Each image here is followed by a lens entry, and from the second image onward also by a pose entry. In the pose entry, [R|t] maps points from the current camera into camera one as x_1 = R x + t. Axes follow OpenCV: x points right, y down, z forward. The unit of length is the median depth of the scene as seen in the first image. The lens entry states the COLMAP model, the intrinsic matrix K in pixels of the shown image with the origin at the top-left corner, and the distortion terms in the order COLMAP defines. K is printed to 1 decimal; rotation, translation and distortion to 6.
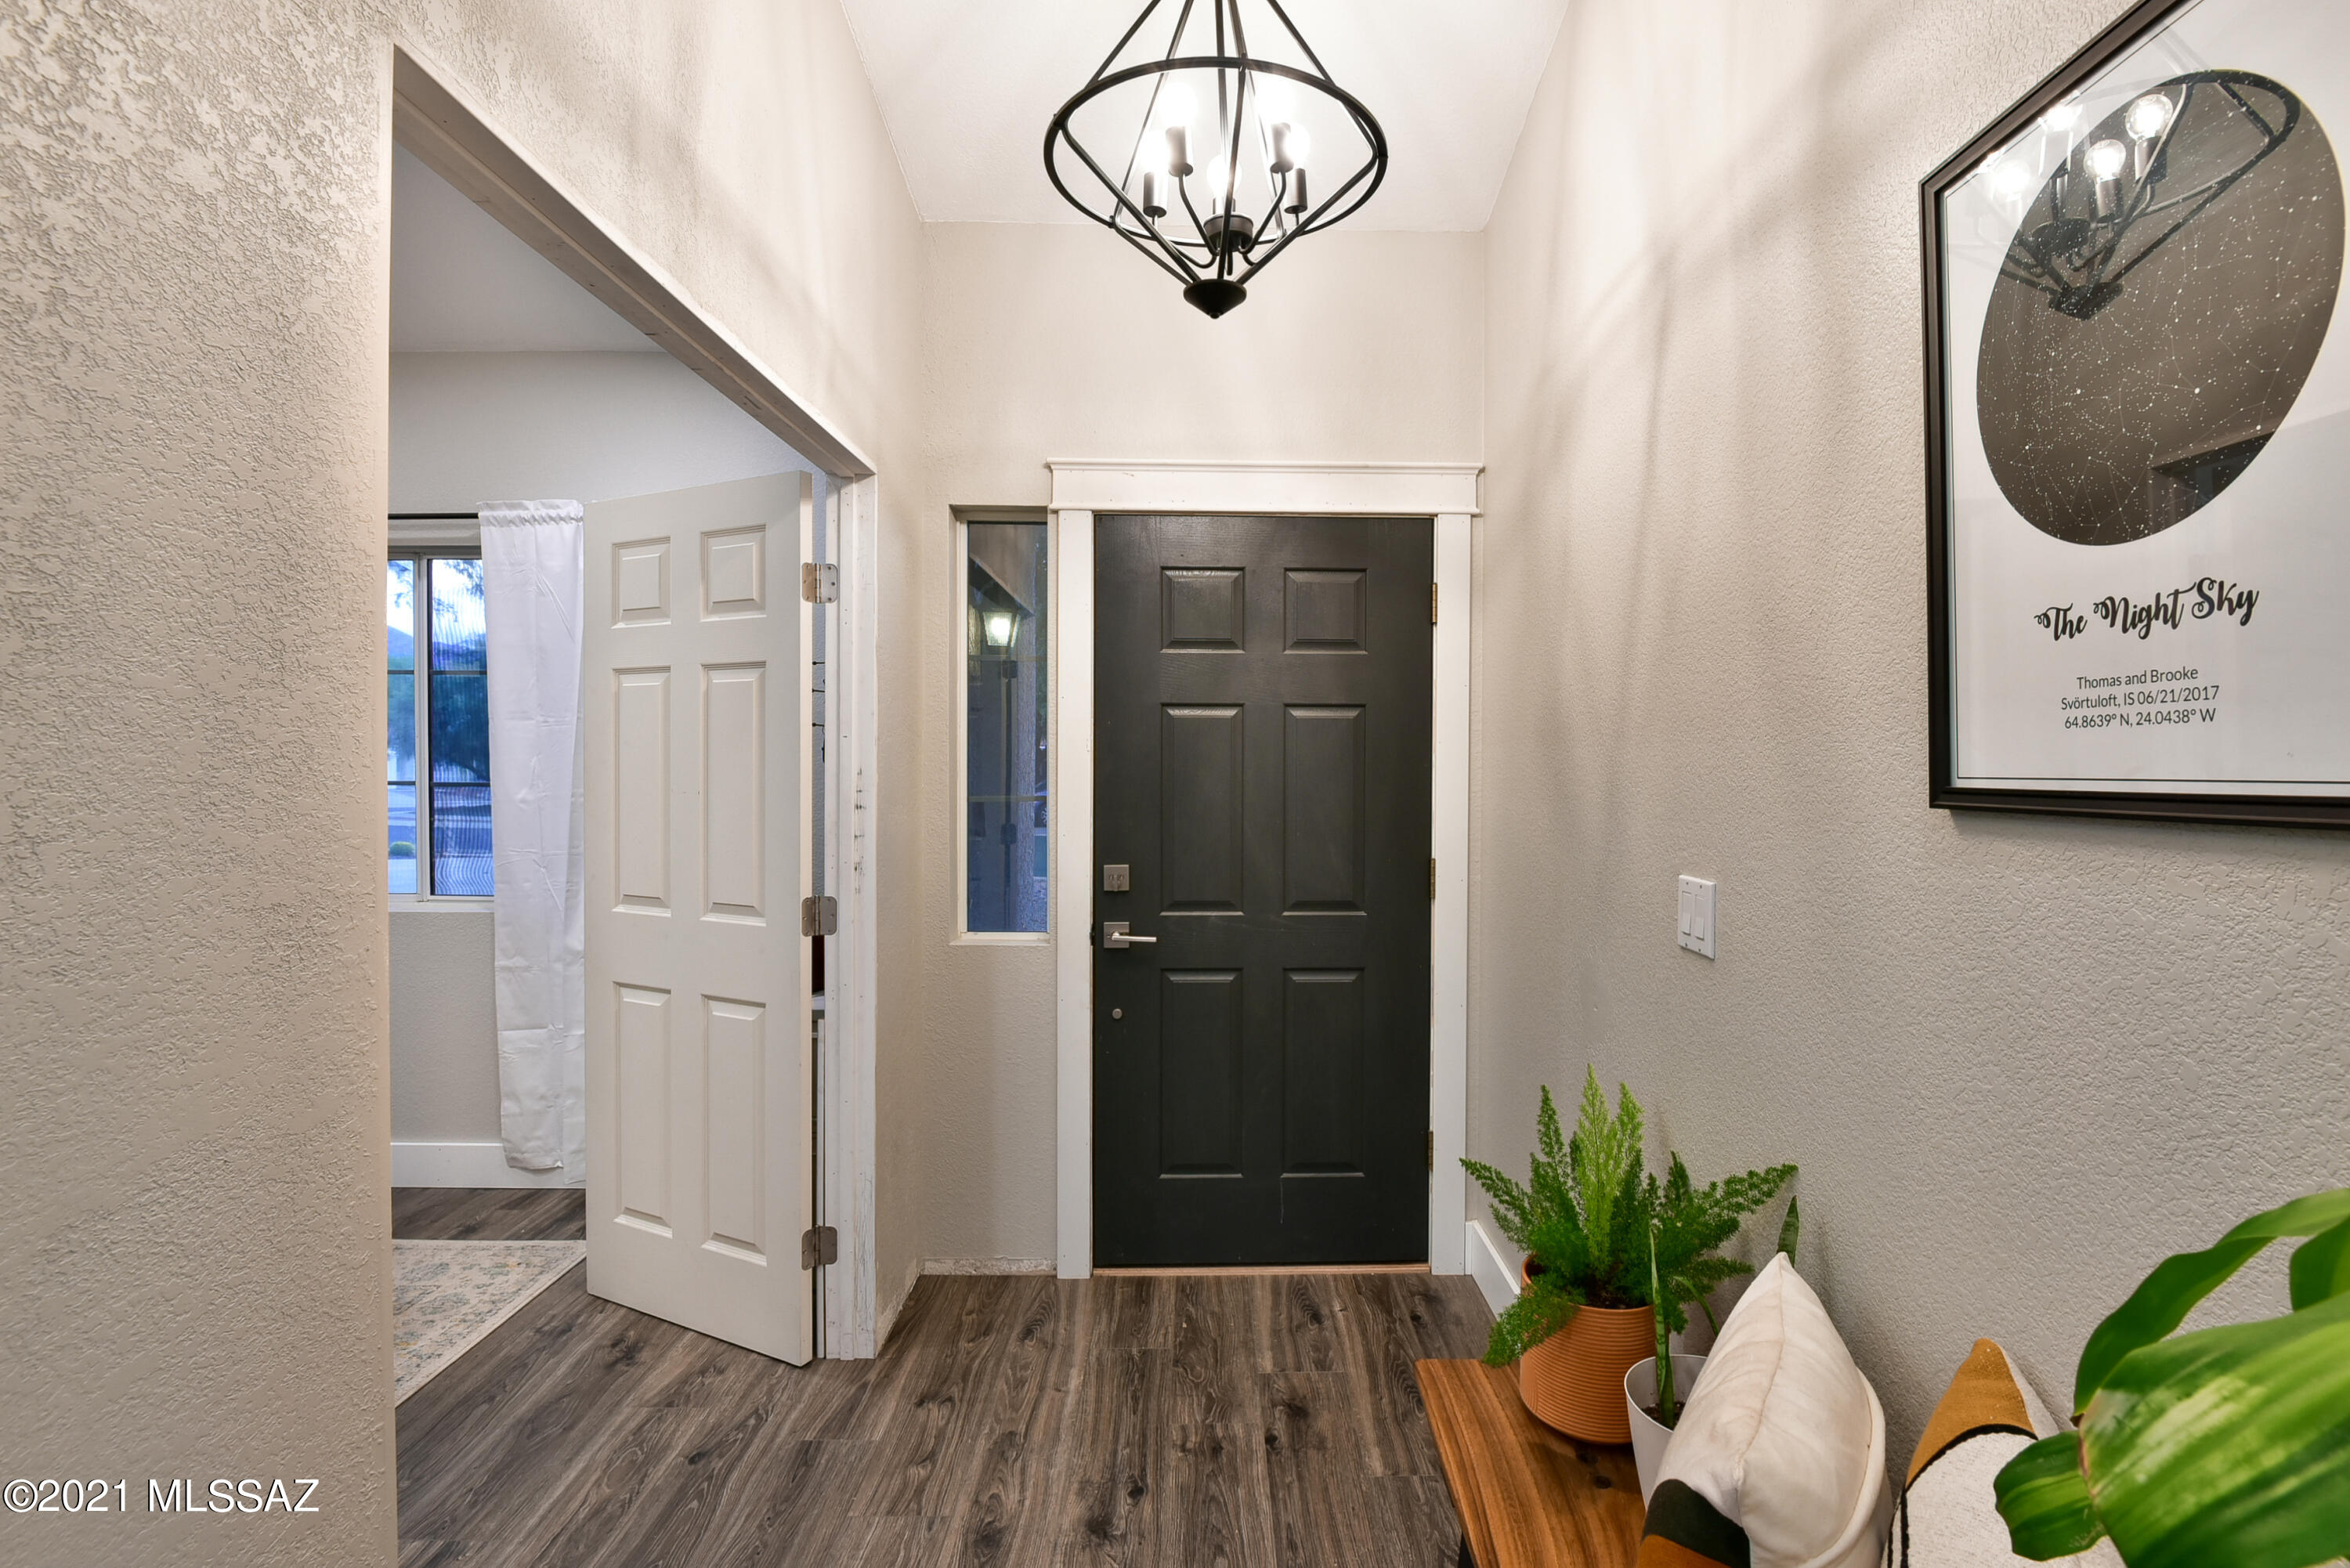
lens RADIAL K [[1101.8, 0, 1235.4], [0, 1101.8, 794.6], [0, 0, 1]] dist [-0.009247, -0.009778]
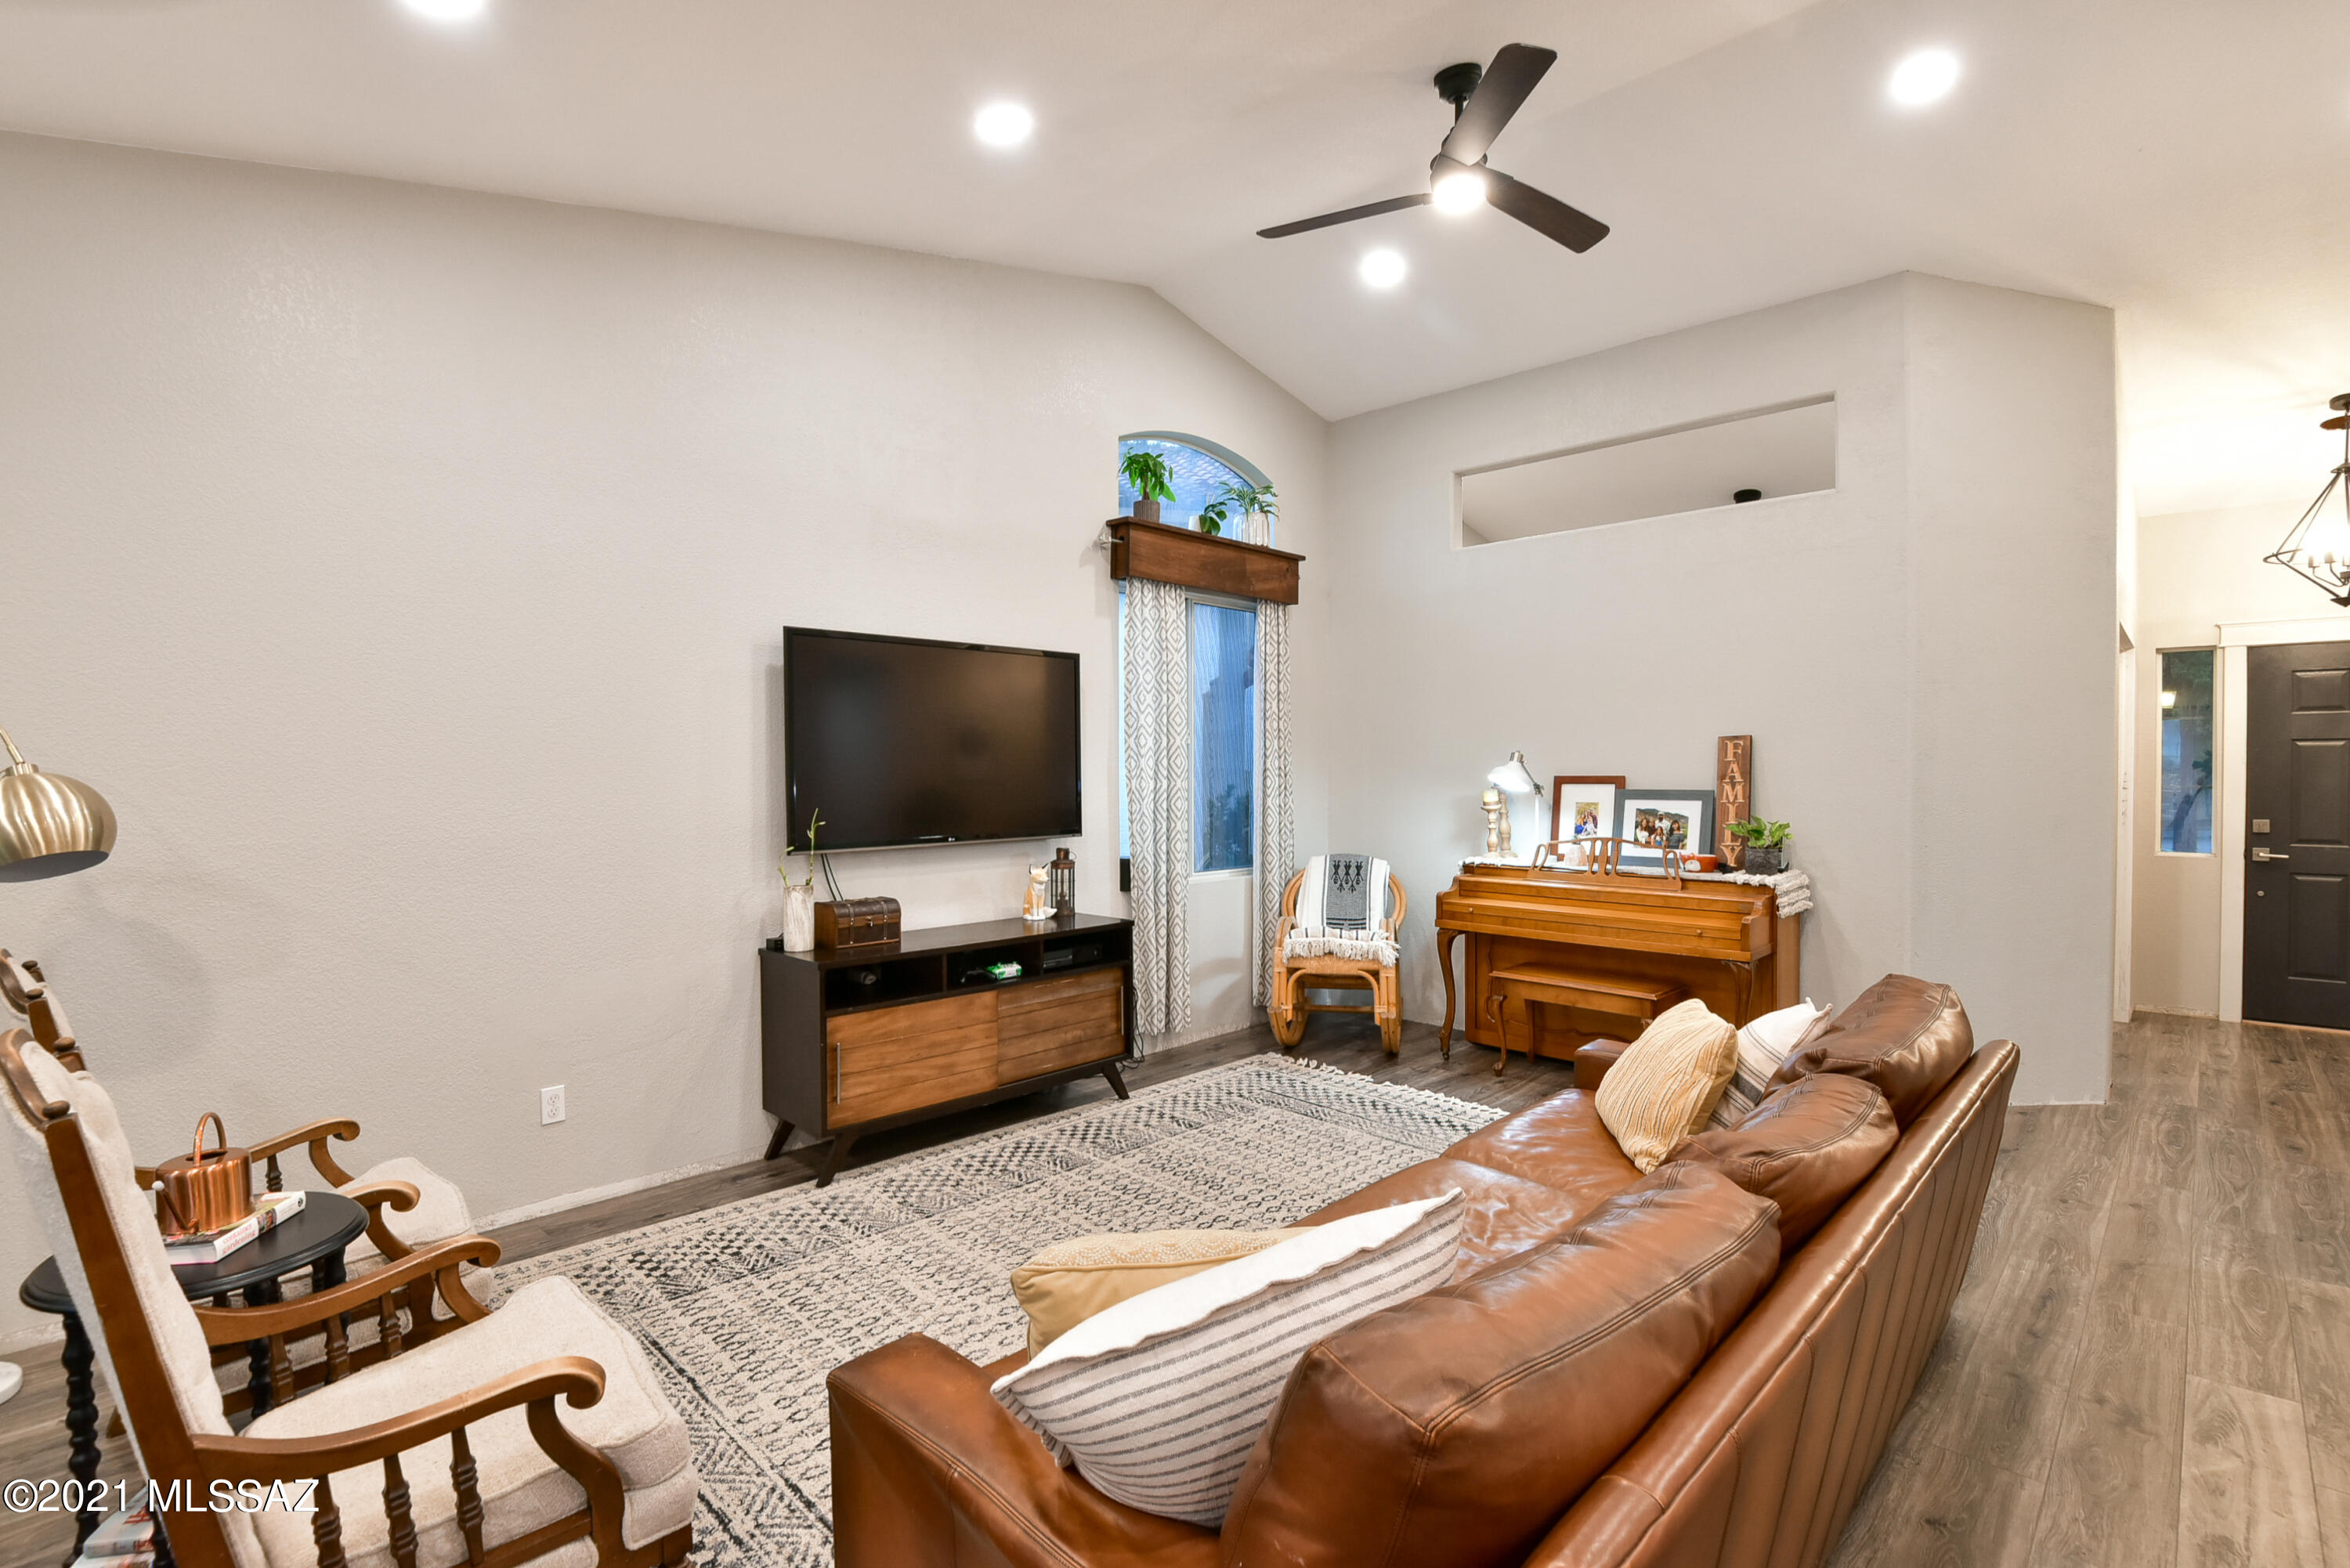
lens RADIAL K [[1090.9, 0, 1162.6], [0, 1090.9, 788.1], [0, 0, 1]] dist [-0.009862, -0.013484]
pose [[0.693640, 0.009027, -0.720265, -0.118246], [-0.018928, 0.999805, -0.005698, 0.064305], [0.720073, 0.017586, 0.693675, -2.059723]]
